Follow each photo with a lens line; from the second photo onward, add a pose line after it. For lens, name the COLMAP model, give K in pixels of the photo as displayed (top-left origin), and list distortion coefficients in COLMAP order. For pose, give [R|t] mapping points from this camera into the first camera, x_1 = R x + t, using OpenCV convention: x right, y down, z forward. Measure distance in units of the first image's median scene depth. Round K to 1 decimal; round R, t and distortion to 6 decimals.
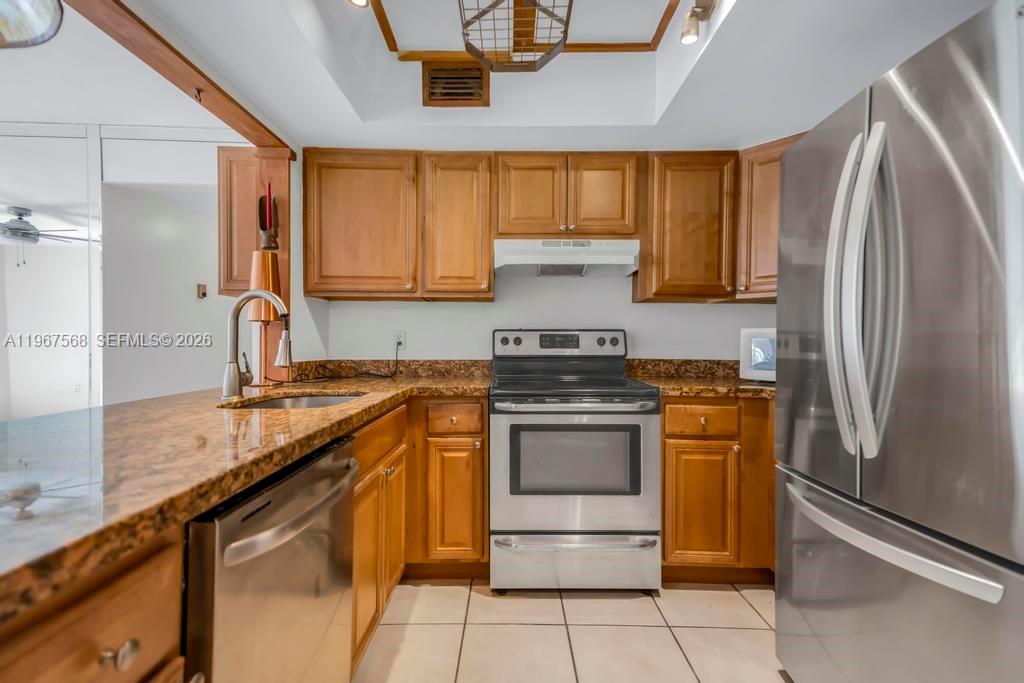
lens RADIAL K [[469.6, 0, 500.1], [0, 469.6, 343.5], [0, 0, 1]] dist [0.037789, 0.000143]
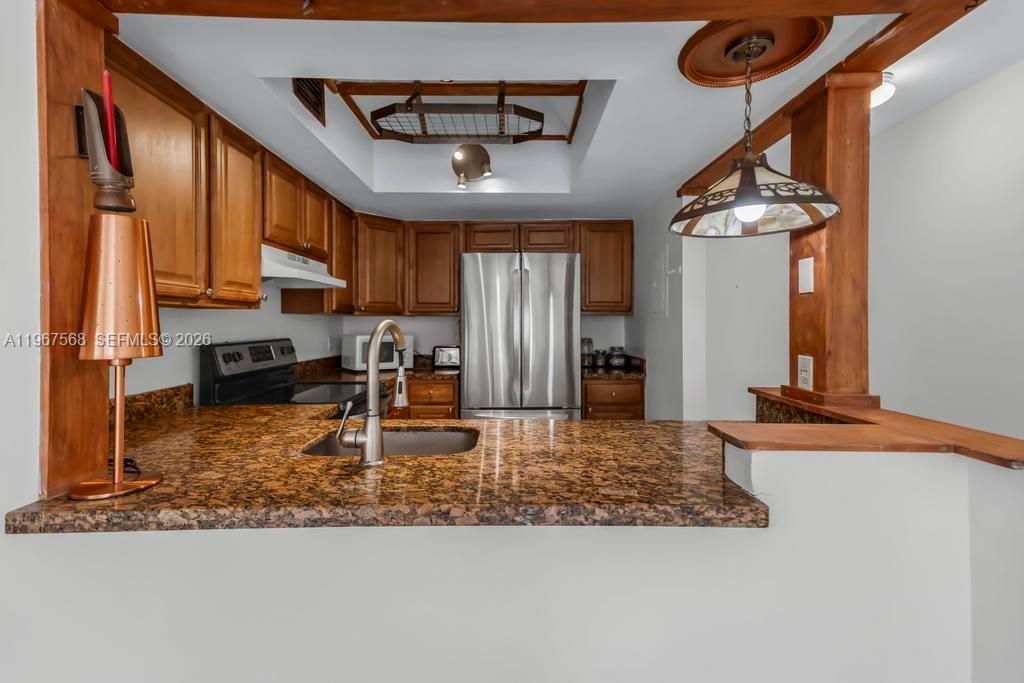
lens RADIAL K [[450.2, 0, 523.0], [0, 450.2, 319.3], [0, 0, 1]] dist [0.036447, 0.000017]
pose [[-0.021150, -0.001104, 0.999776, -0.912225], [0.002031, 0.999997, 0.001147, -0.082640], [-0.999774, 0.002055, -0.021148, 0.547267]]
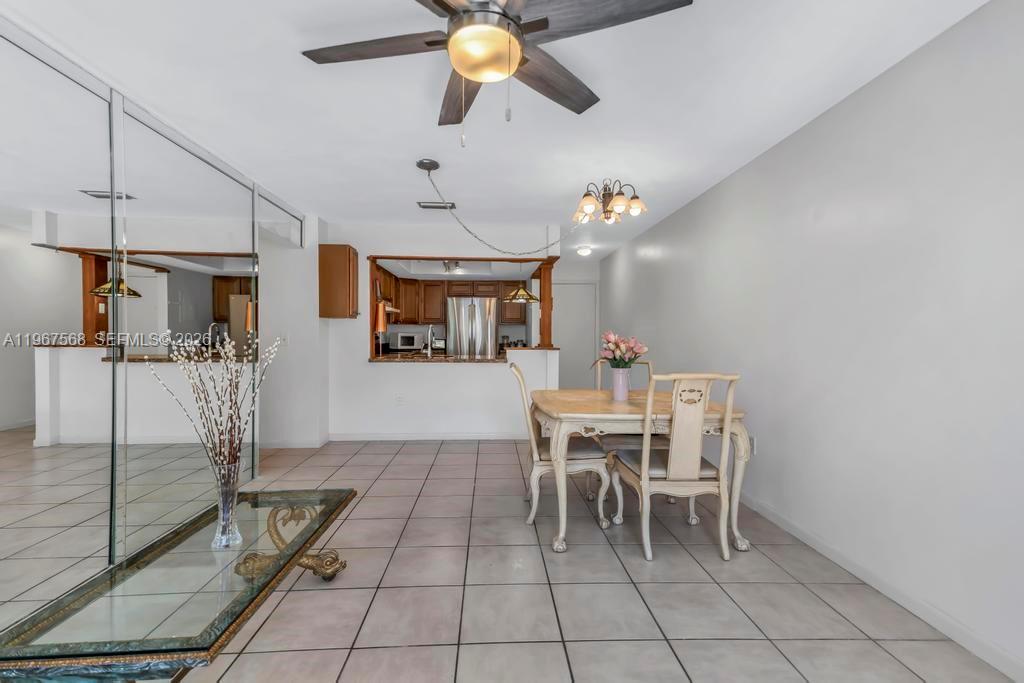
lens RADIAL K [[438.6, 0, 515.9], [0, 438.6, 335.8], [0, 0, 1]] dist [0.036151, 0.000073]
pose [[-0.065351, -0.013143, 0.997776, -2.629263], [-0.000778, 0.999914, 0.013120, -0.054524], [-0.997862, 0.000081, -0.065355, 0.422121]]
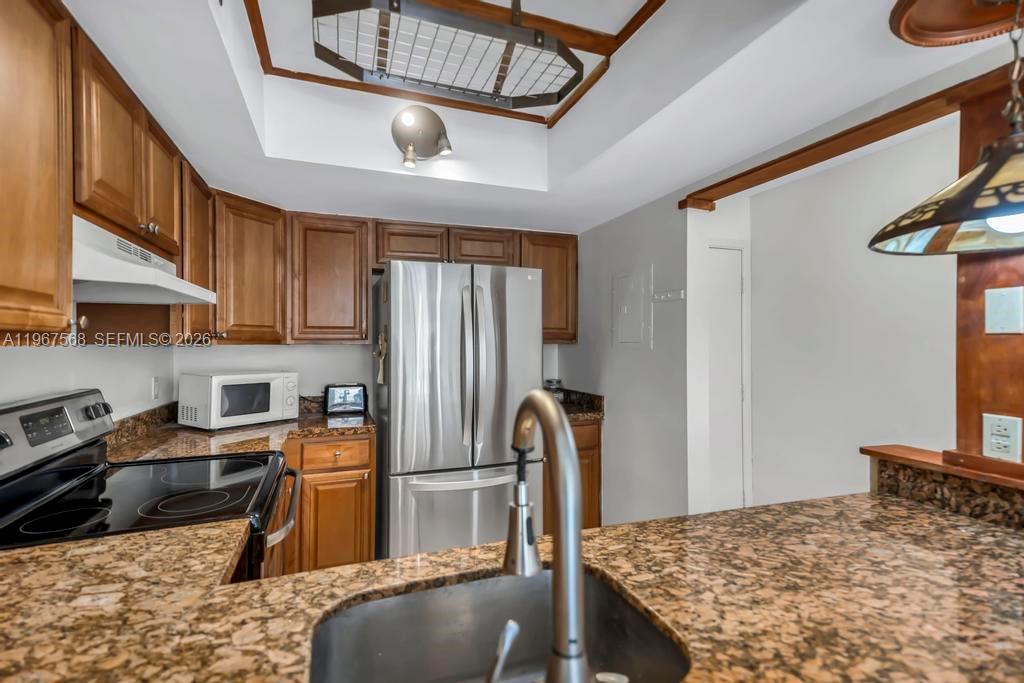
lens RADIAL K [[455.8, 0, 511.6], [0, 455.8, 336.6], [0, 0, 1]] dist [0.053949, -0.013402]
pose [[-0.346704, 0.002964, 0.937970, -0.584144], [-0.002362, 0.999989, -0.004033, -0.110159], [-0.937972, -0.003614, -0.346693, 0.799144]]
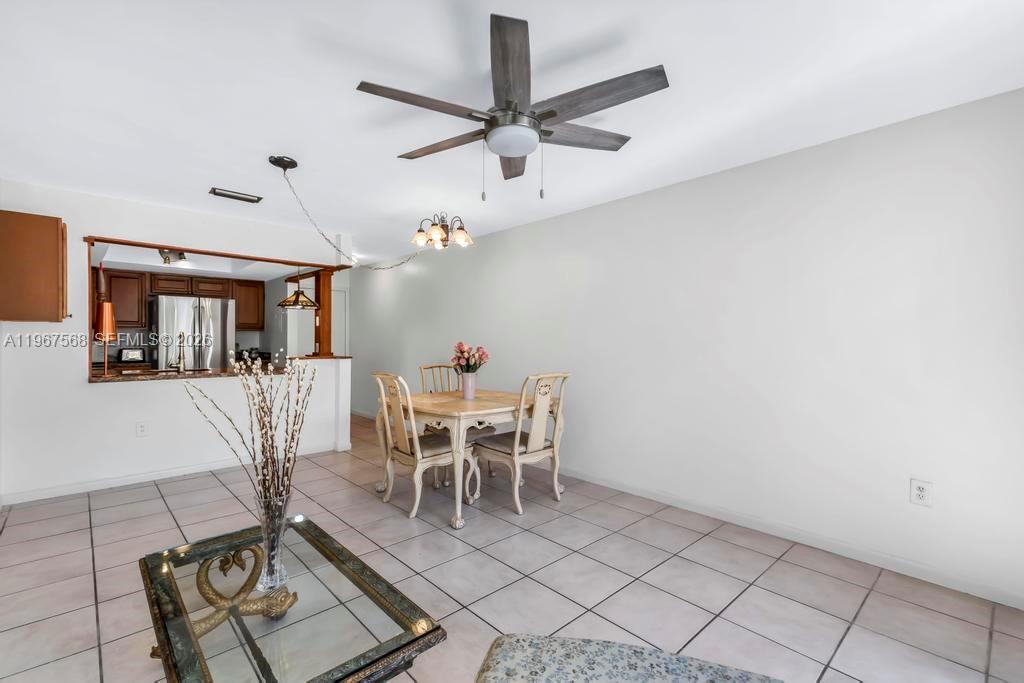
lens RADIAL K [[441.1, 0, 490.1], [0, 441.1, 337.7], [0, 0, 1]] dist [0.043514, 0.000071]
pose [[-0.668146, -0.008719, 0.743979, -2.590510], [-0.007509, 0.999959, 0.004976, -0.075873], [-0.743992, -0.002262, -0.668184, 1.002872]]
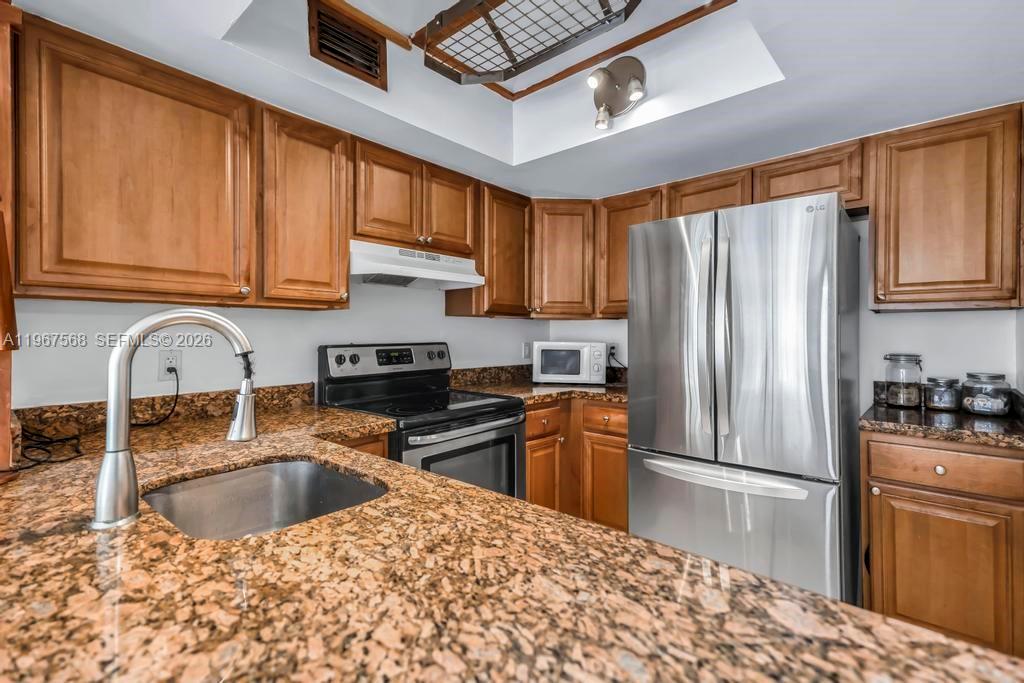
lens RADIAL K [[475.9, 0, 516.3], [0, 475.9, 328.5], [0, 0, 1]] dist [0.041685, 0.000244]
pose [[0.643355, -0.001710, 0.765566, -0.489273], [0.005960, 0.999978, -0.002775, -0.062401], [-0.765545, 0.006348, 0.643351, 0.241371]]
